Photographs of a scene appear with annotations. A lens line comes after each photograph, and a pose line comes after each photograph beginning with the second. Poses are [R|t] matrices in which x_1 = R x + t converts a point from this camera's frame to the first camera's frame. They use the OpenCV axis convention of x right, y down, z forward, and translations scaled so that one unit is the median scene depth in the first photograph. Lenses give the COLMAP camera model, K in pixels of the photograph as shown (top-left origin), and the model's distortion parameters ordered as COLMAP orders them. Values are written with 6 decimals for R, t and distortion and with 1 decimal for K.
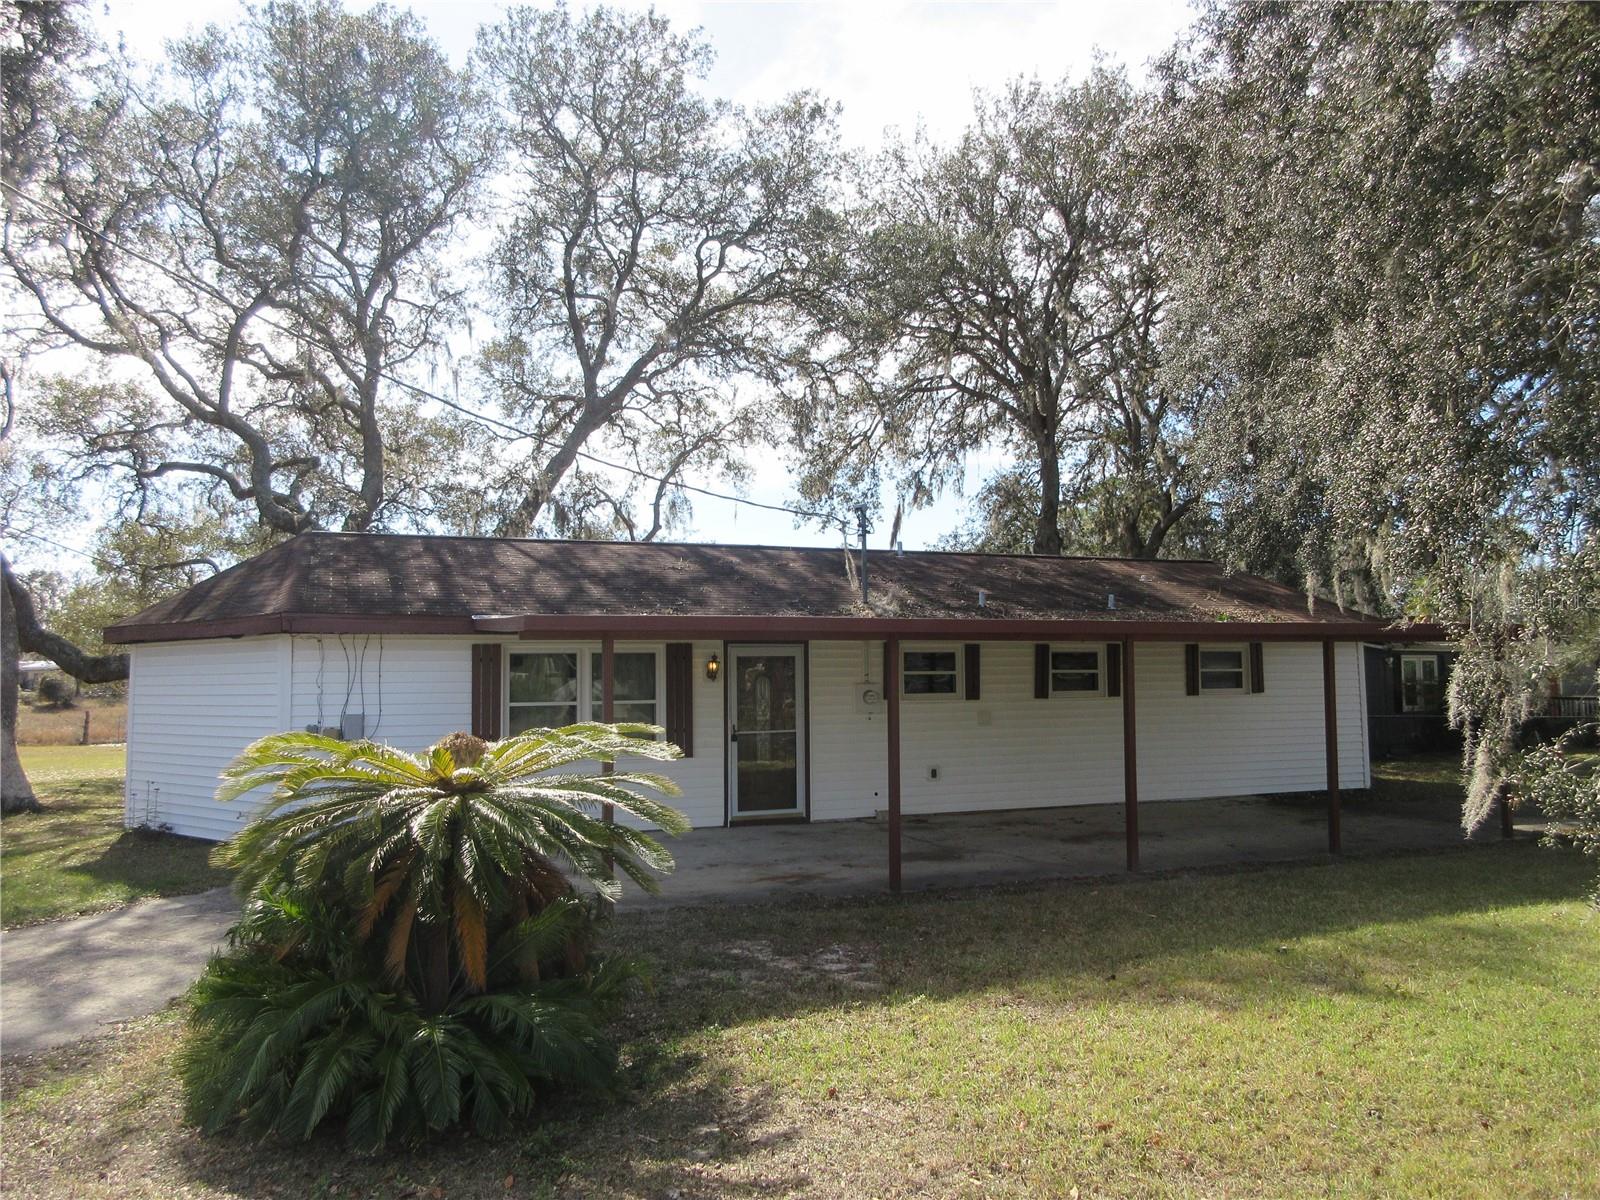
lens RADIAL K [[1190.2, 0, 797.7], [0, 1190.2, 595.3], [0, 0, 1]] dist [-0.007274, 0.004377]
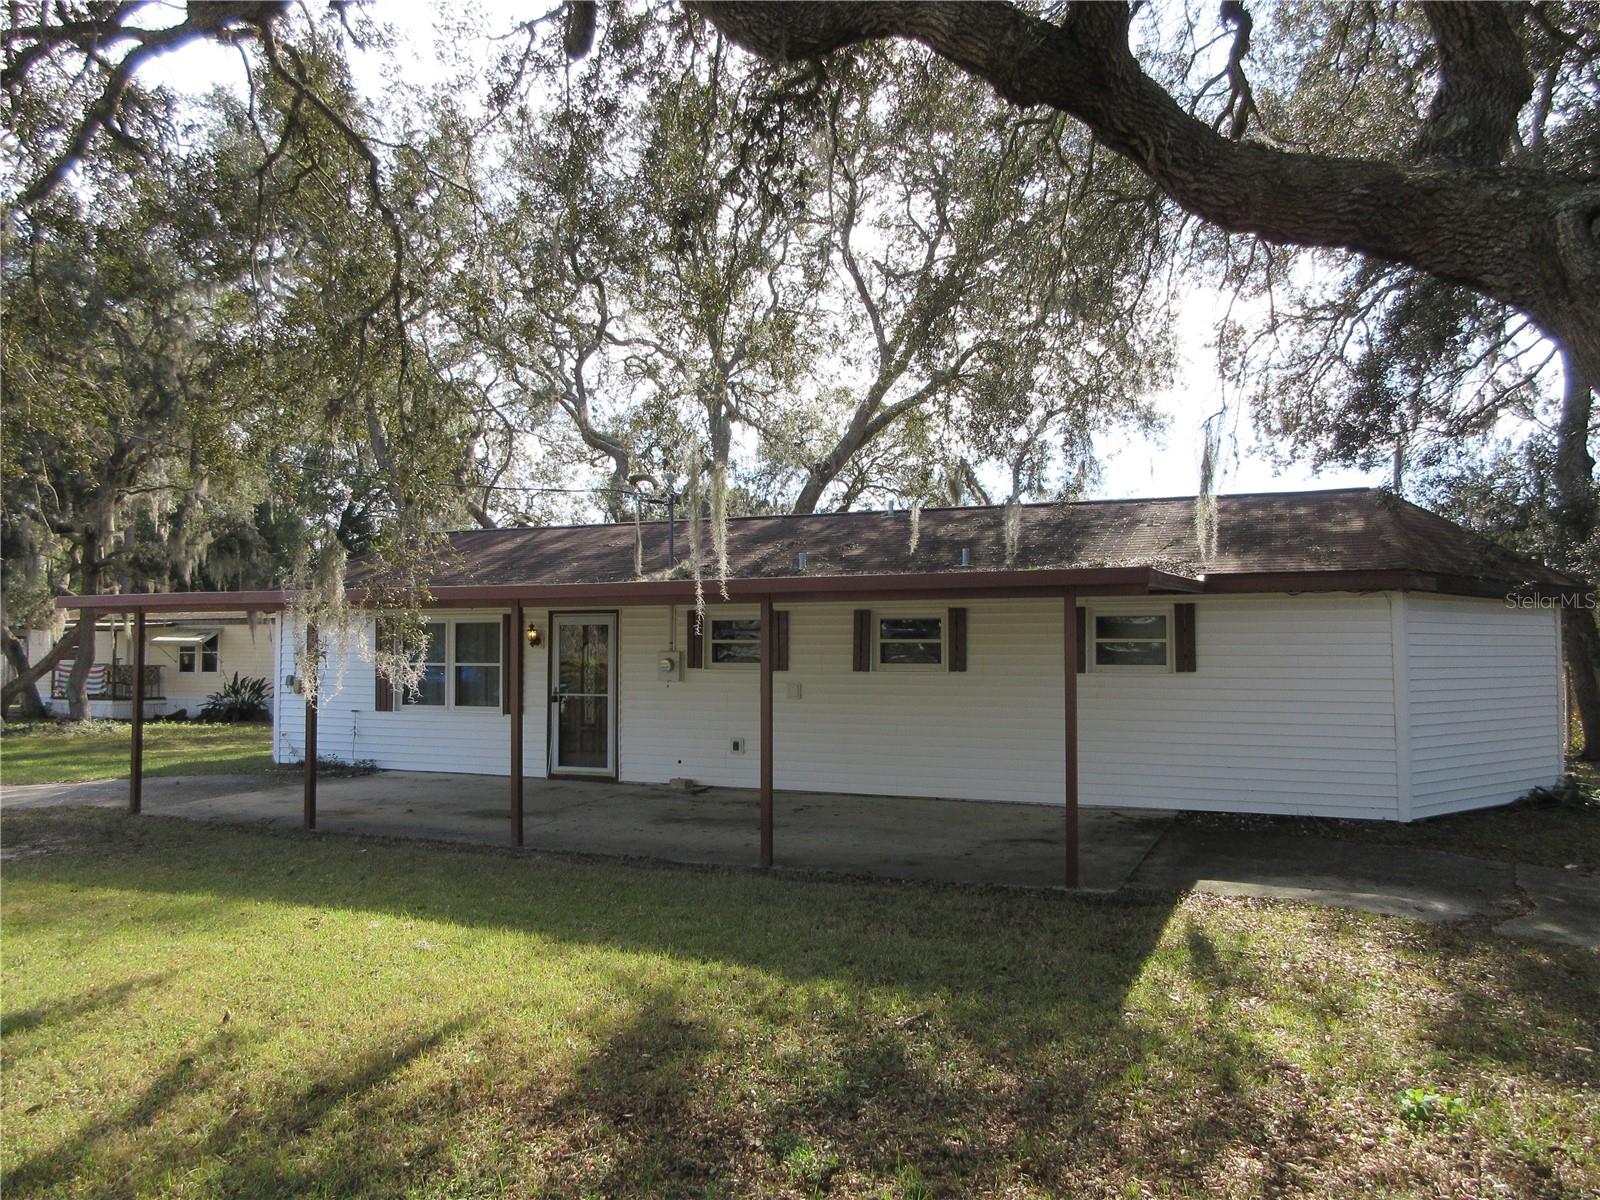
lens RADIAL K [[1190.2, 0, 797.7], [0, 1190.2, 595.3], [0, 0, 1]] dist [-0.007274, 0.004377]
pose [[0.704087, -0.019834, -0.709837, 0.520455], [0.043469, 0.998939, 0.015205, 0.010036], [0.708782, -0.041562, 0.704202, 0.227779]]
